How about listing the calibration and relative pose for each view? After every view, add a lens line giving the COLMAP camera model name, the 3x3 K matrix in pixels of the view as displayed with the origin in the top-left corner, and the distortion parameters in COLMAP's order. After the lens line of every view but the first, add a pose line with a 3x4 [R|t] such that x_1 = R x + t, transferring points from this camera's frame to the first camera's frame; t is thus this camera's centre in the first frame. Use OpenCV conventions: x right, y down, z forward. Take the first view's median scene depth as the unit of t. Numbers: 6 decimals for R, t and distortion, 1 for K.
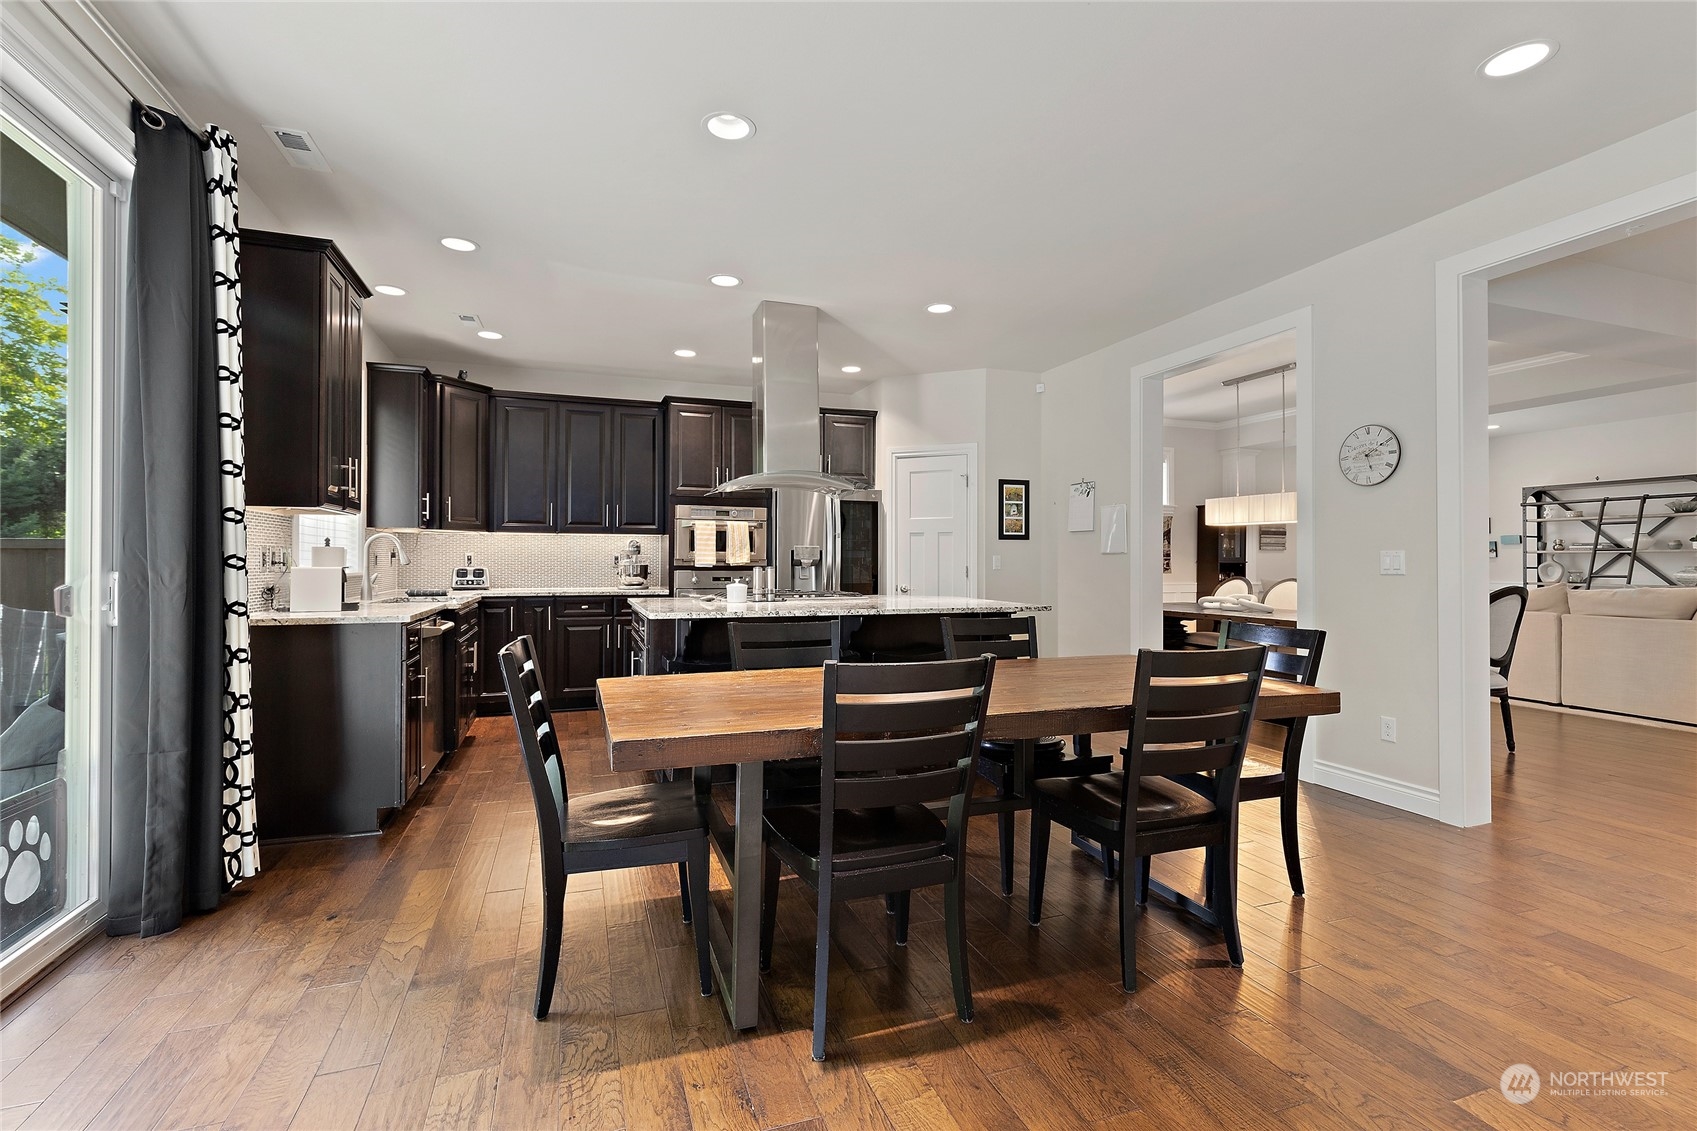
lens RADIAL K [[762.4, 0, 848.5], [0, 762.4, 565.5], [0, 0, 1]] dist [-0.000261, -0.000053]
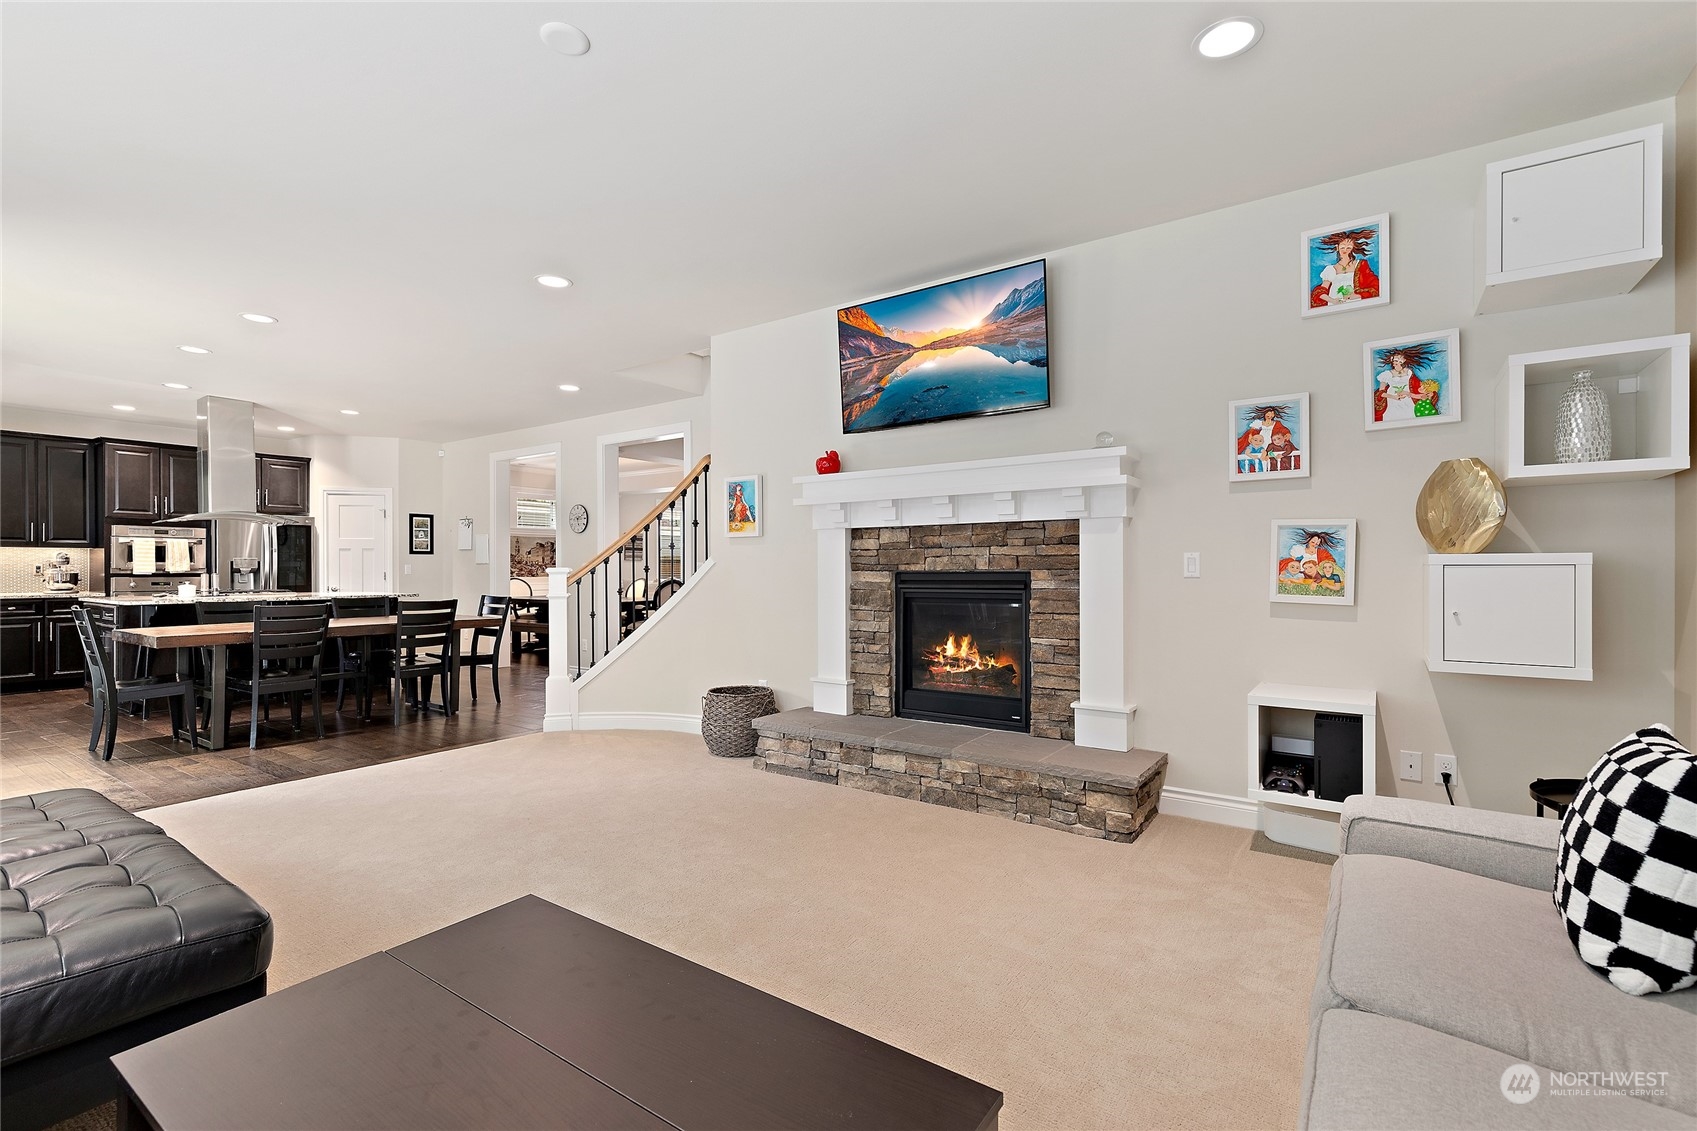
lens RADIAL K [[762.4, 0, 848.5], [0, 762.4, 565.5], [0, 0, 1]] dist [-0.000261, -0.000053]
pose [[0.815950, -0.003482, 0.578112, 0.035905], [0.006644, 0.999972, -0.003355, -0.000824], [-0.578084, 0.006579, 0.815951, -0.710768]]
